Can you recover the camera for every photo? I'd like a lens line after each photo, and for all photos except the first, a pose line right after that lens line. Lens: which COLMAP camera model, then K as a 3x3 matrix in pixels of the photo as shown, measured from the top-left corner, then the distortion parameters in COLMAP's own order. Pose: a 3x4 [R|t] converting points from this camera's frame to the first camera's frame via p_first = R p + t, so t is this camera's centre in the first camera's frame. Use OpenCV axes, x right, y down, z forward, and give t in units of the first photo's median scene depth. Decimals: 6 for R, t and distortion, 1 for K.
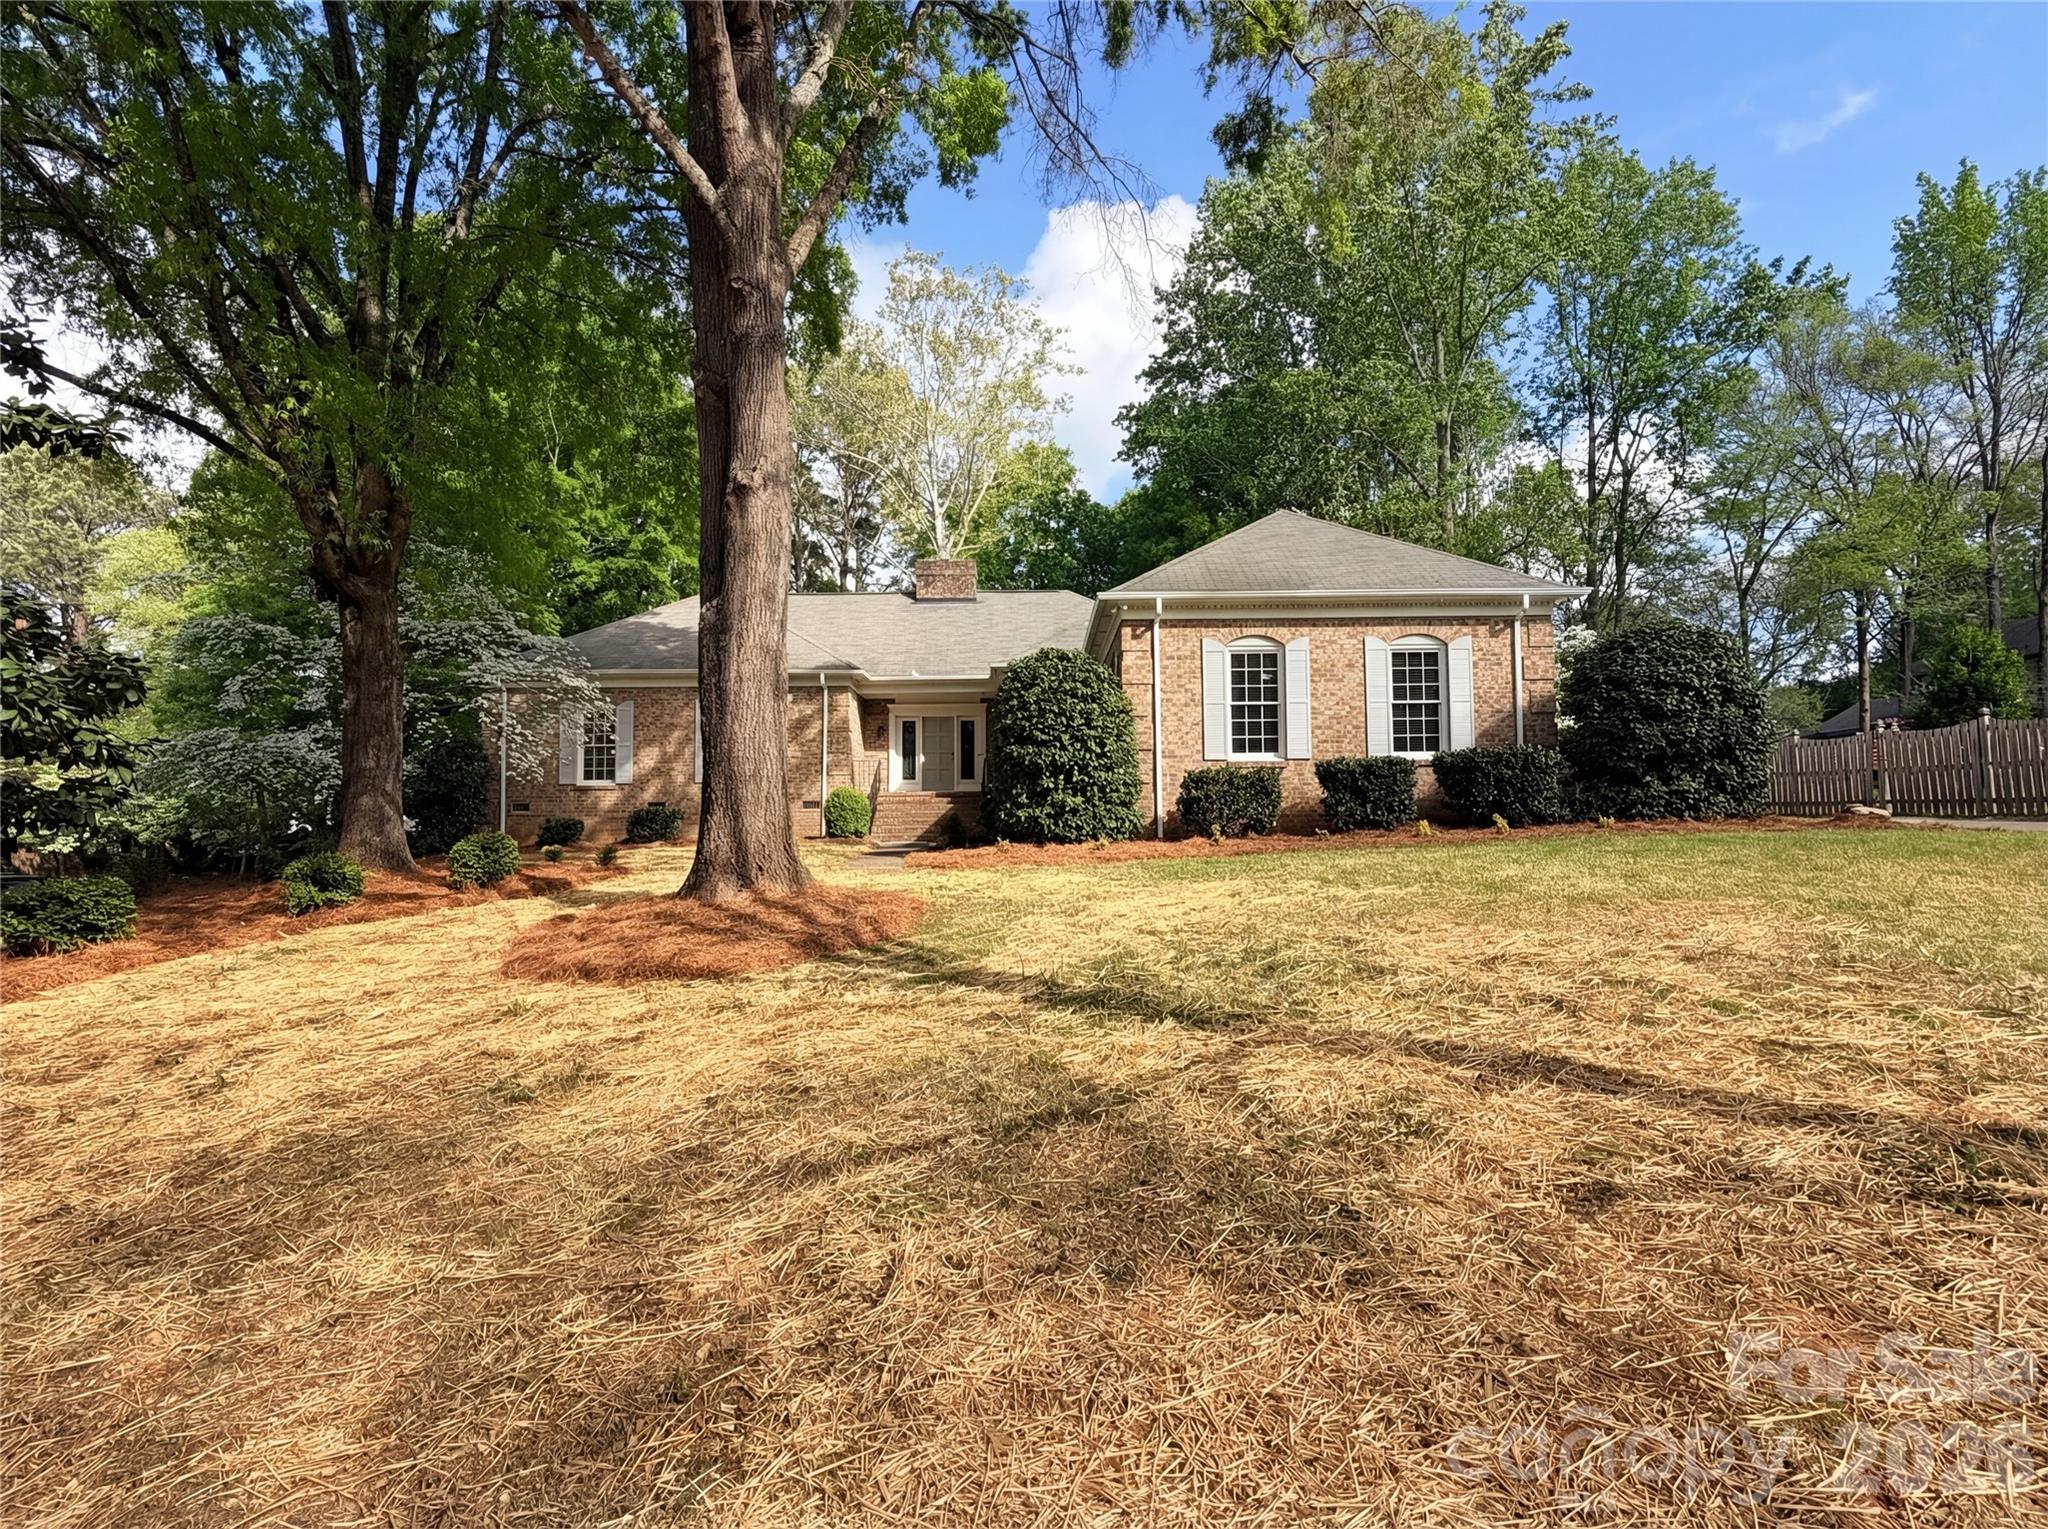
lens RADIAL K [[1031.9, 0, 1024.0], [0, 1031.9, 764.5], [0, 0, 1]] dist [0.000171, -0.000020]
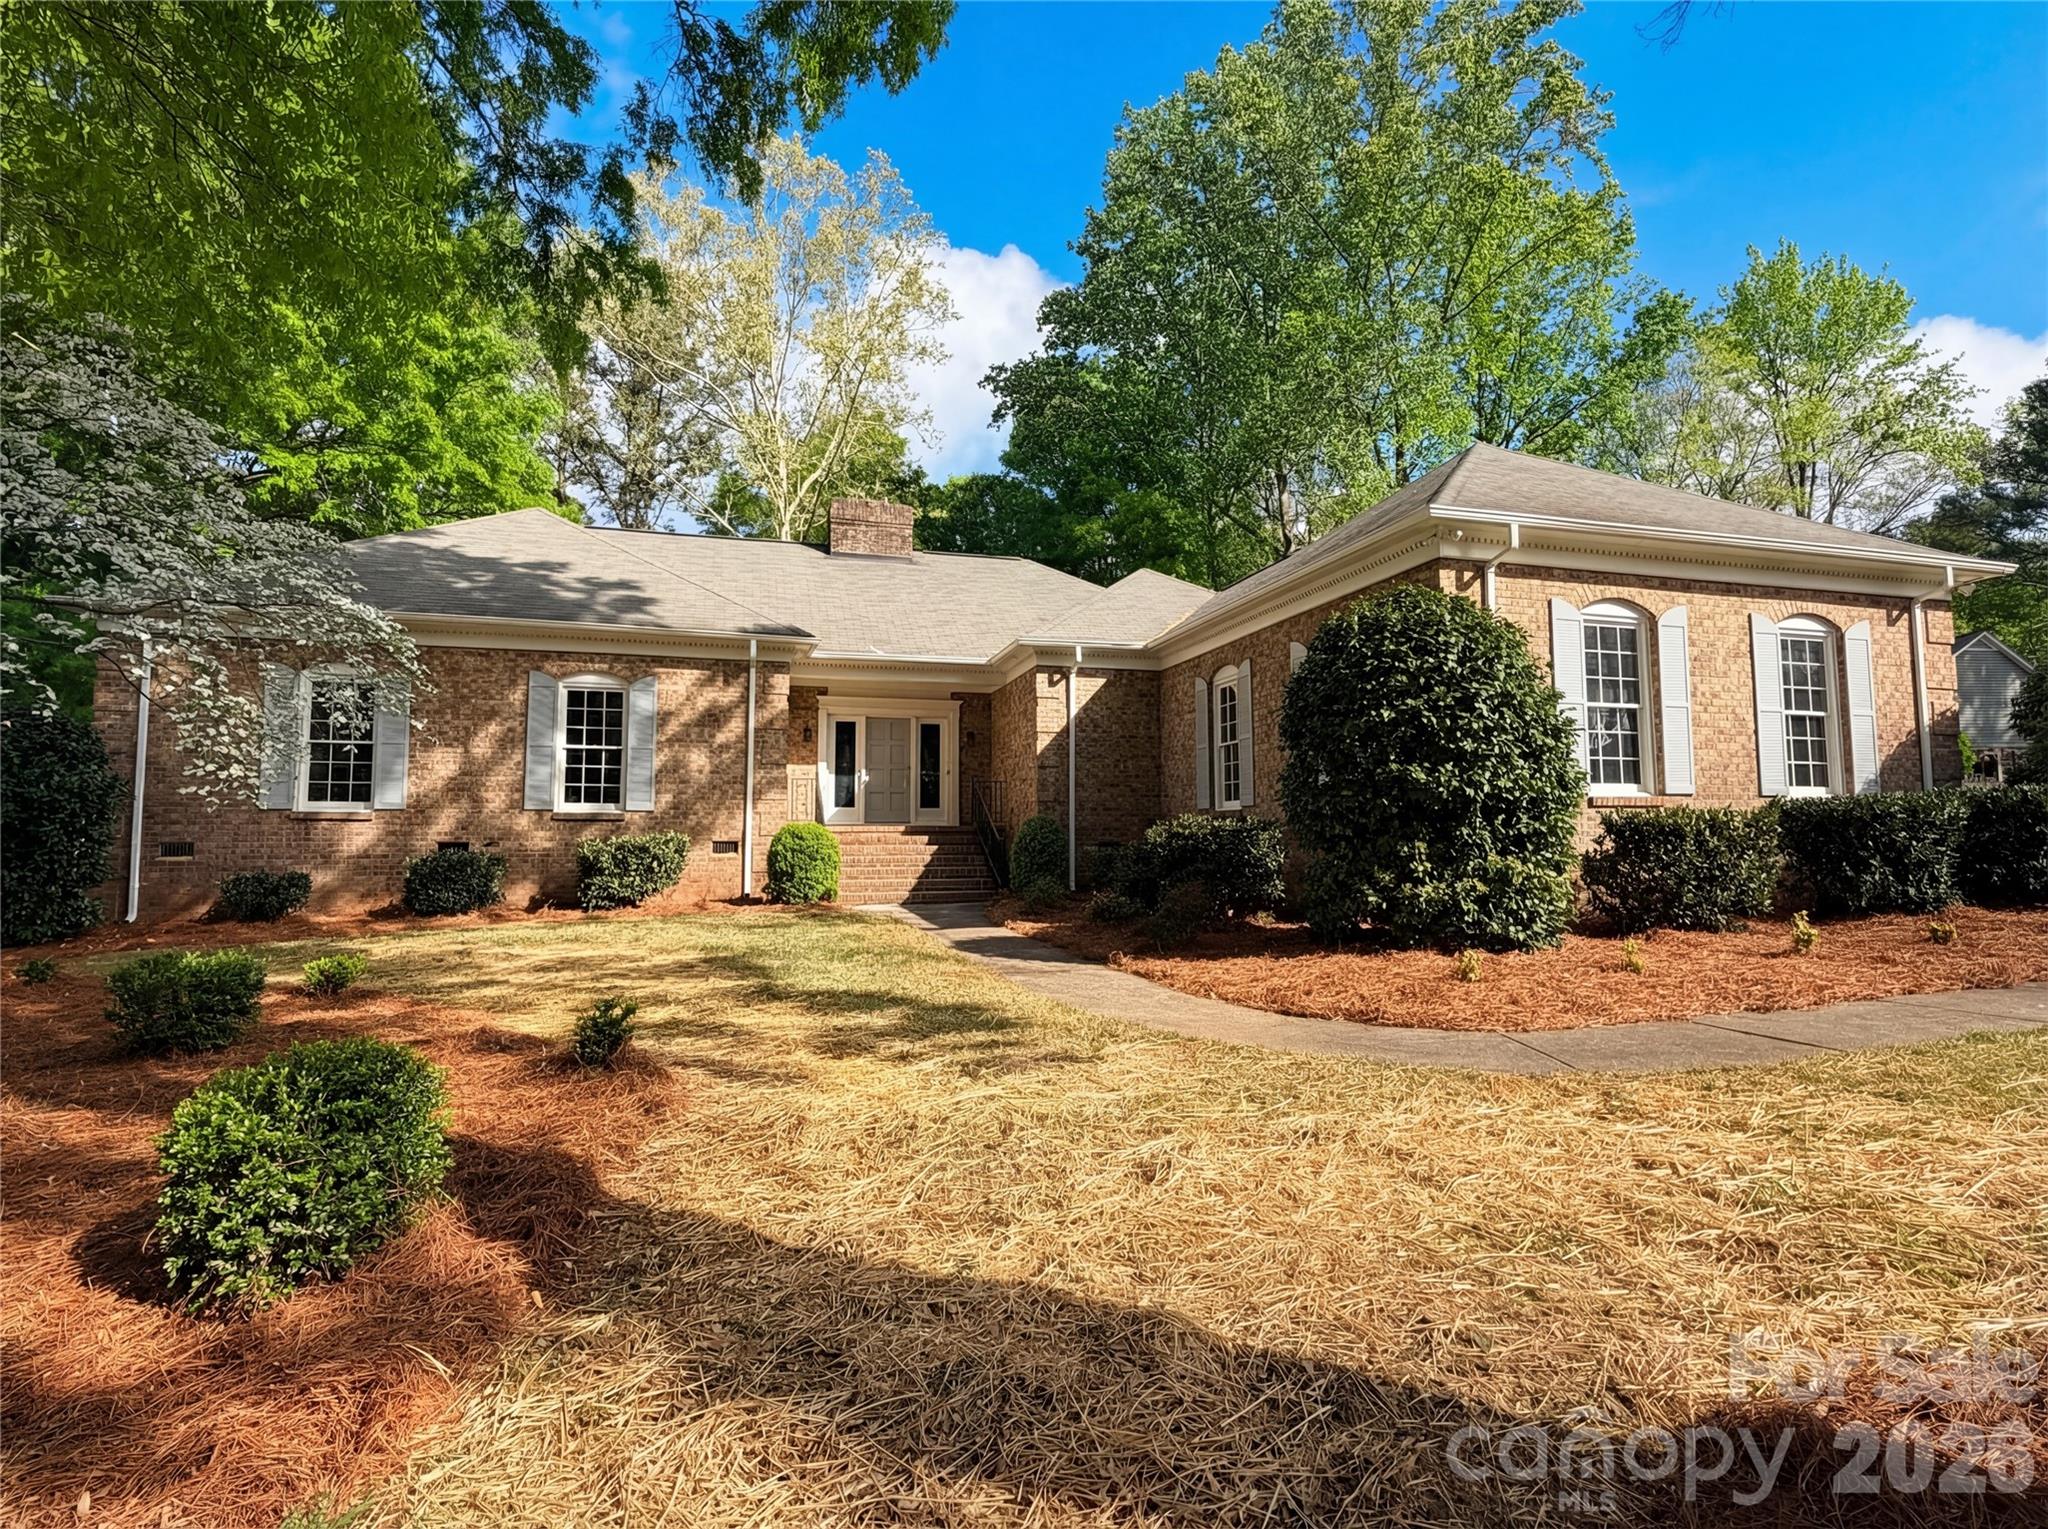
lens RADIAL K [[1031.9, 0, 1024.0], [0, 1031.9, 764.5], [0, 0, 1]] dist [0.000171, -0.000020]
pose [[0.958457, 0.025157, 0.284125, -0.212521], [-0.019584, 0.999556, -0.022441, -0.000810], [-0.284563, 0.015944, 0.958525, 0.343763]]
